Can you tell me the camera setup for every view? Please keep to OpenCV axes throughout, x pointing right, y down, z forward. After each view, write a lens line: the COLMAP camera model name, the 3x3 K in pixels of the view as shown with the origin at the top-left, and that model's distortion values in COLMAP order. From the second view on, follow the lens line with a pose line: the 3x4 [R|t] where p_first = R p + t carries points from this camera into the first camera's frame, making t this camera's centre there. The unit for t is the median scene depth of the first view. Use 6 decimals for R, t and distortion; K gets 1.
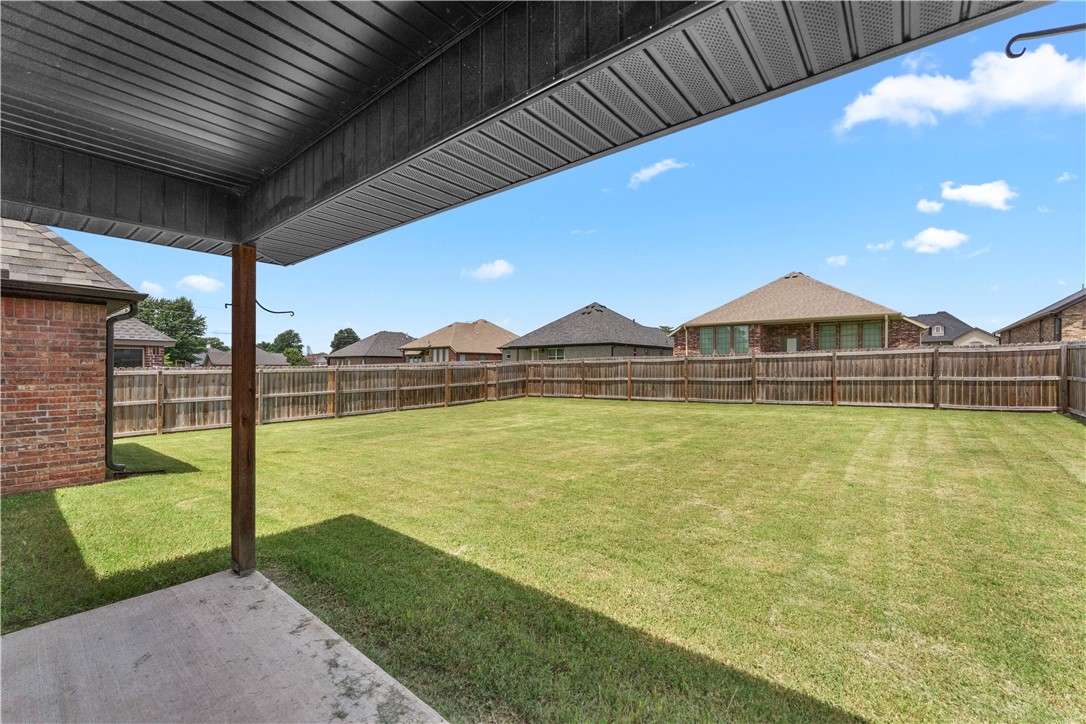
lens RADIAL K [[448.1, 0, 549.3], [0, 448.1, 365.4], [0, 0, 1]] dist [-0.003313, 0.000184]
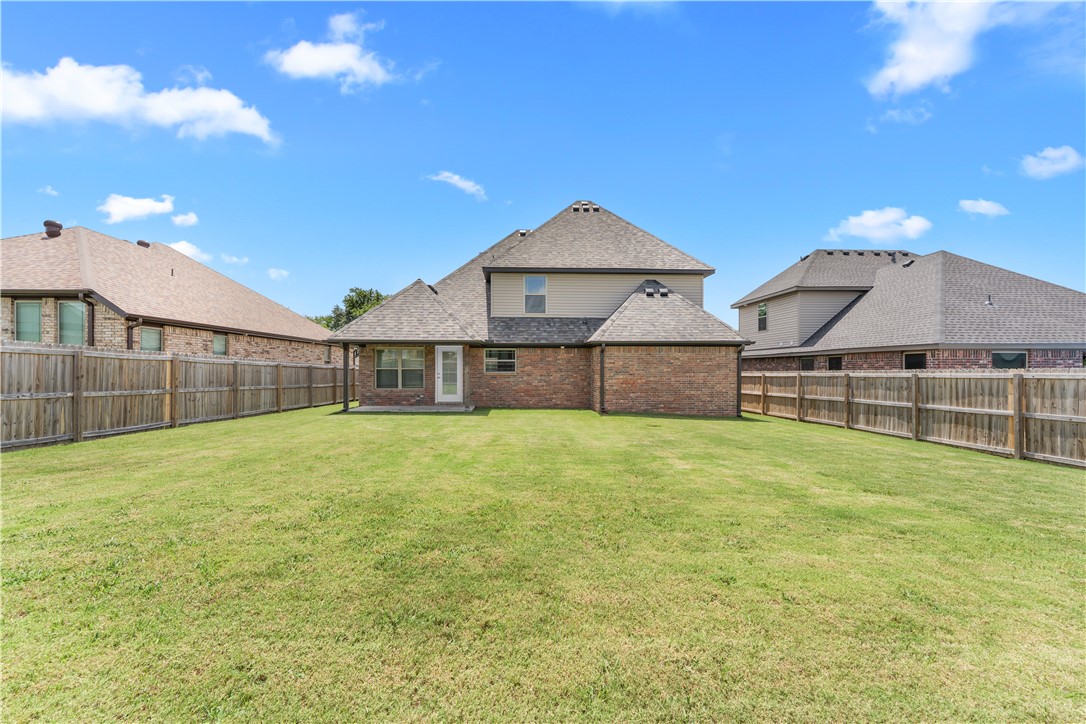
lens RADIAL K [[448.1, 0, 537.4], [0, 448.1, 364.0], [0, 0, 1]] dist [-0.003313, 0.000184]
pose [[-0.763636, 0.001839, -0.645644, 0.396789], [0.012321, 0.999855, -0.011725, -0.007423], [0.645529, -0.016908, -0.763549, 1.095812]]
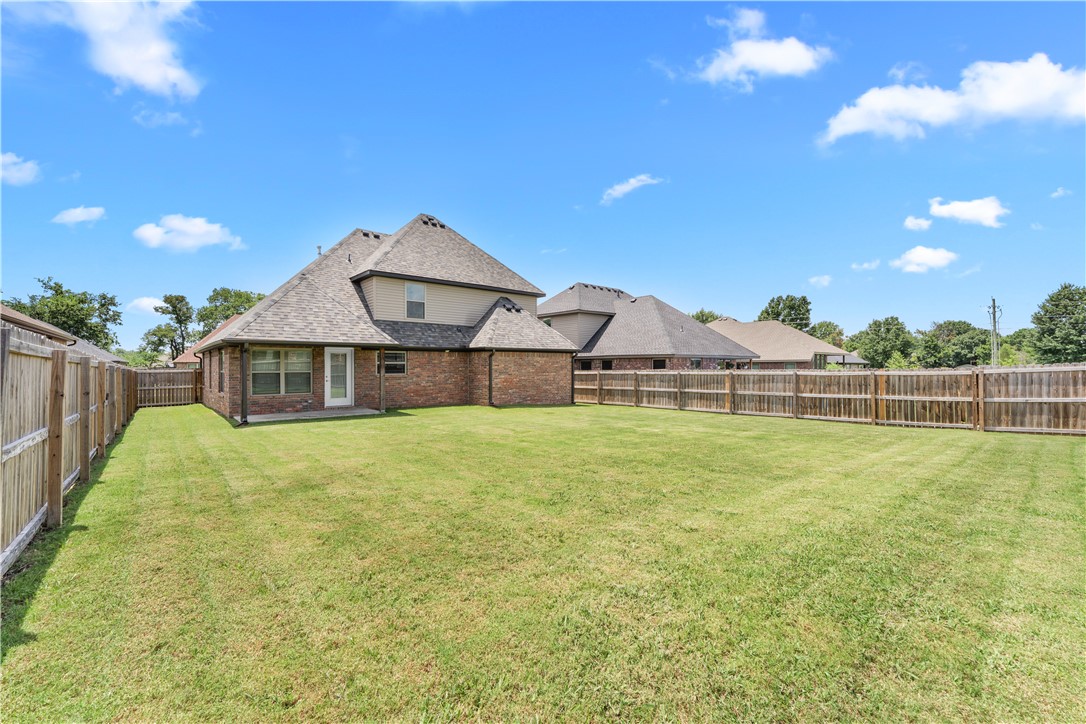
lens RADIAL K [[448.1, 0, 538.6], [0, 448.1, 357.8], [0, 0, 1]] dist [-0.003313, 0.000184]
pose [[-0.195708, -0.005945, -0.980644, 0.811534], [0.012618, 0.999884, -0.008579, -0.029061], [0.980581, -0.014053, -0.195610, 0.776980]]
